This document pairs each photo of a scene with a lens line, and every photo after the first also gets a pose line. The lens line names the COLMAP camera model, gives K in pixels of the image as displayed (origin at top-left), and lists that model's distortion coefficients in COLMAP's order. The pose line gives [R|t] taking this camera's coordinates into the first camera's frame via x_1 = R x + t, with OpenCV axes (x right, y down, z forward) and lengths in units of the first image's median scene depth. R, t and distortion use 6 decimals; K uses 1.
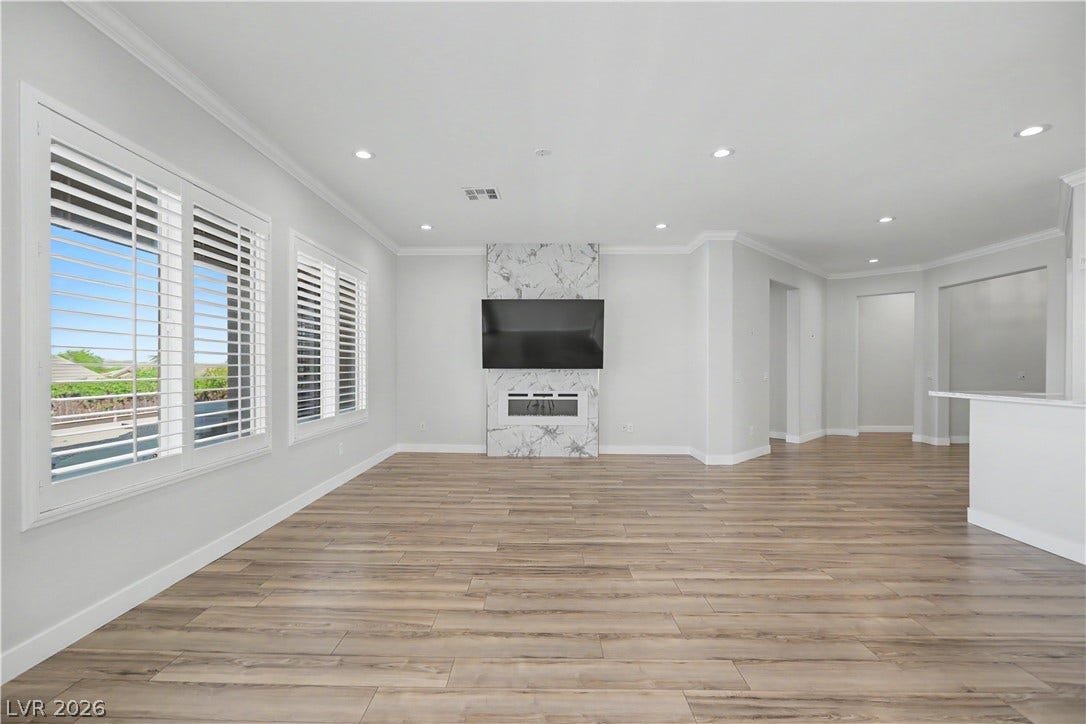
lens RADIAL K [[492.1, 0, 538.8], [0, 492.1, 359.9], [0, 0, 1]] dist [-0.004384, 0.001571]
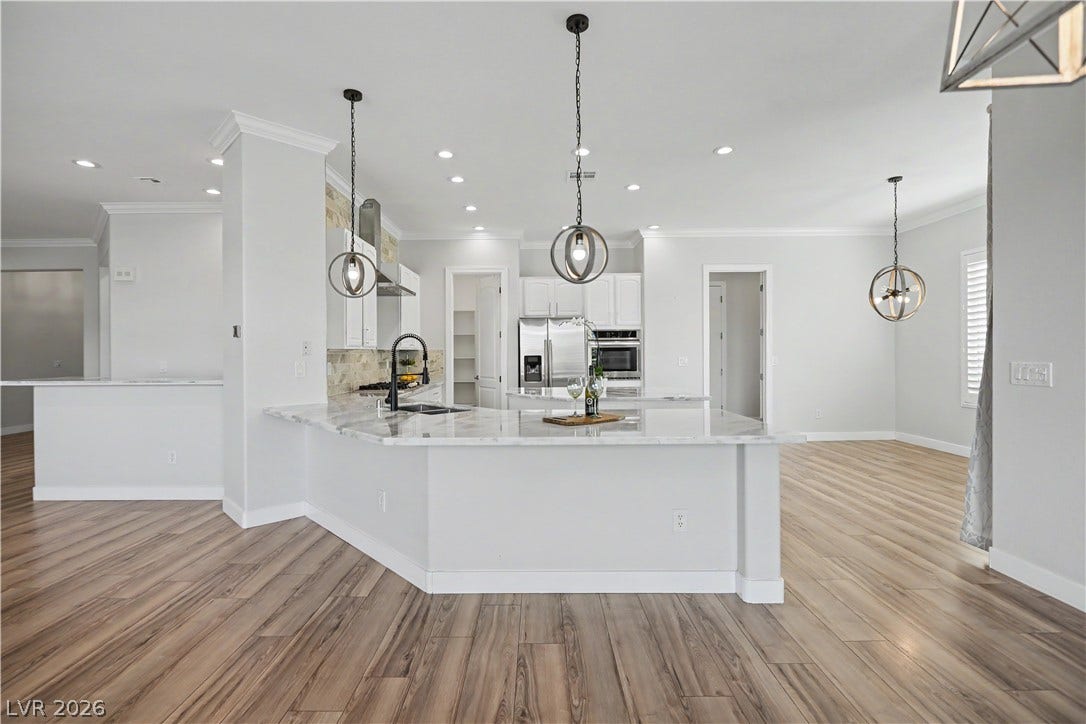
lens RADIAL K [[500.5, 0, 539.8], [0, 500.5, 360.9], [0, 0, 1]] dist [0.001282, 0.000163]
pose [[-0.007052, -0.022418, 0.999724, -0.173006], [0.000554, 0.999748, 0.022422, -0.000748], [-0.999975, 0.000712, -0.007038, -0.080697]]
